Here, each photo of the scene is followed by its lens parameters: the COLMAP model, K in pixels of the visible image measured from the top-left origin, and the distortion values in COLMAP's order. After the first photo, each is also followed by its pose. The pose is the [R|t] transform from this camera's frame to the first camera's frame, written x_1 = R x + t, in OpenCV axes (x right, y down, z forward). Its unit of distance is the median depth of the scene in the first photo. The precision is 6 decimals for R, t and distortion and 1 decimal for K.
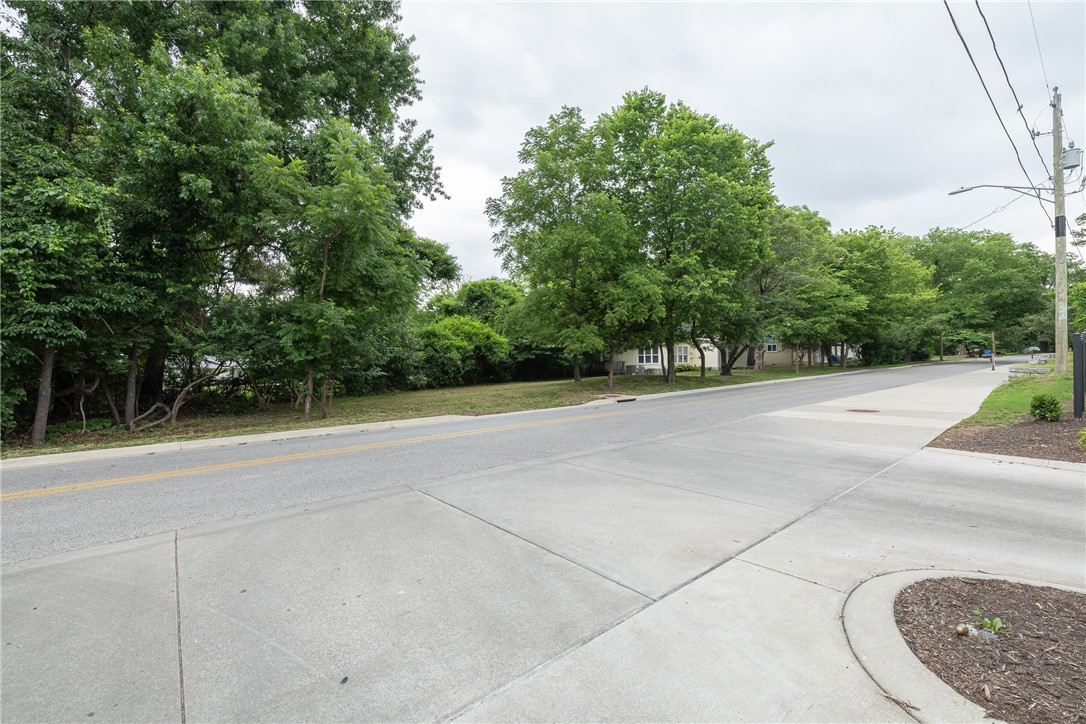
lens RADIAL K [[455.2, 0, 543.5], [0, 455.2, 360.8], [0, 0, 1]] dist [0.001210, 0.000150]
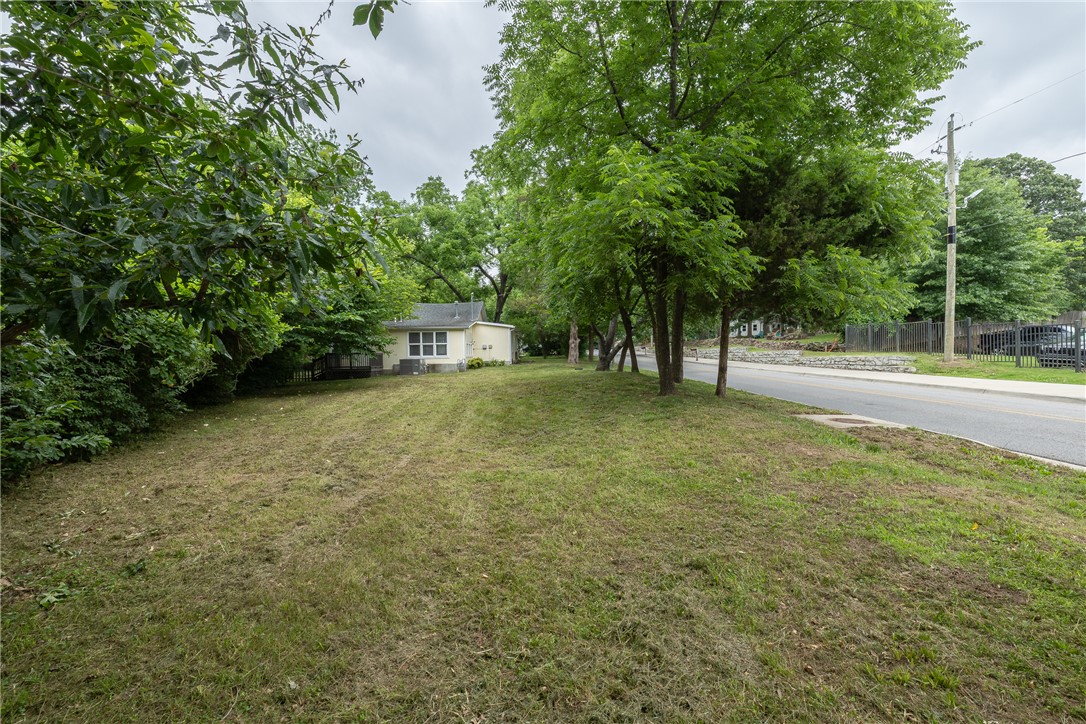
lens RADIAL K [[455.2, 0, 540.5], [0, 455.2, 364.6], [0, 0, 1]] dist [0.001210, 0.000150]
pose [[0.607266, -0.014457, 0.794367, -0.197742], [0.000823, 0.999845, 0.017567, 0.006456], [-0.794498, -0.010014, 0.607184, 0.468506]]
